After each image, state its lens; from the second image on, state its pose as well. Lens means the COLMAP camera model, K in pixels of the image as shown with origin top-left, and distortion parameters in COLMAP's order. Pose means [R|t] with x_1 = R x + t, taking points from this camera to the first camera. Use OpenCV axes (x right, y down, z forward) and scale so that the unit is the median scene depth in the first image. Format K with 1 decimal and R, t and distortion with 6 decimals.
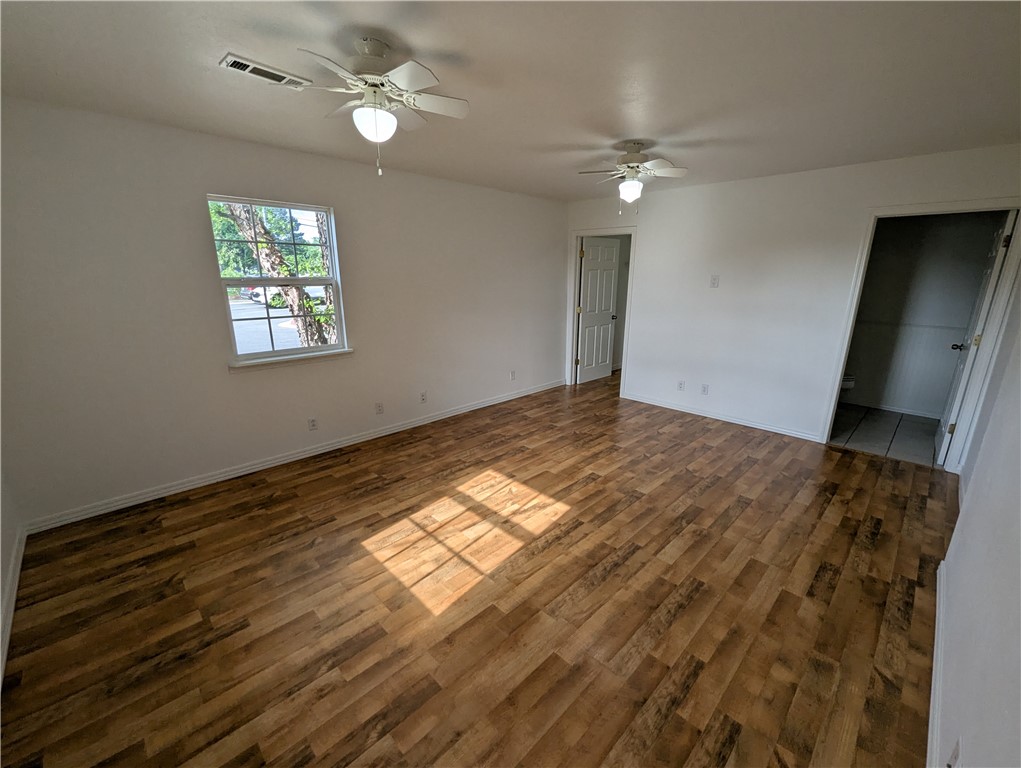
lens RADIAL K [[424.4, 0, 509.4], [0, 424.4, 386.4], [0, 0, 1]] dist [0.003974, -0.000841]
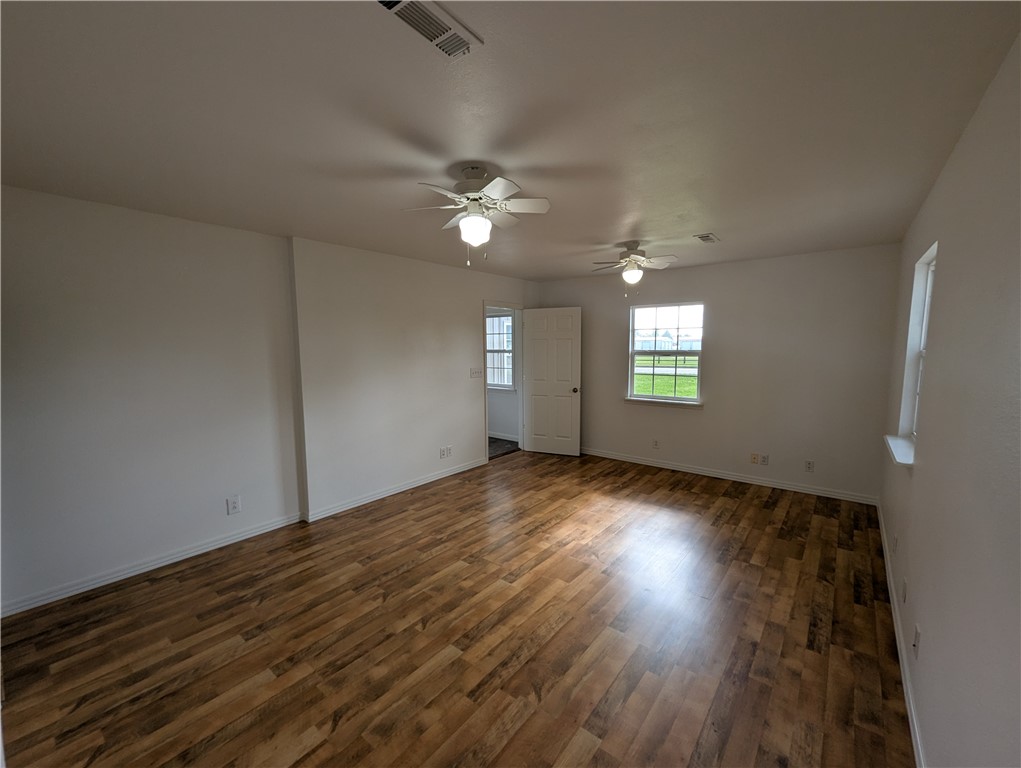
lens RADIAL K [[424.4, 0, 510.9], [0, 424.4, 387.4], [0, 0, 1]] dist [0.003974, -0.000841]
pose [[-0.992792, 0.011205, -0.119327, 0.360754], [-0.031697, 0.935624, 0.351573, -0.532134], [0.115585, 0.352821, -0.928525, 2.014725]]
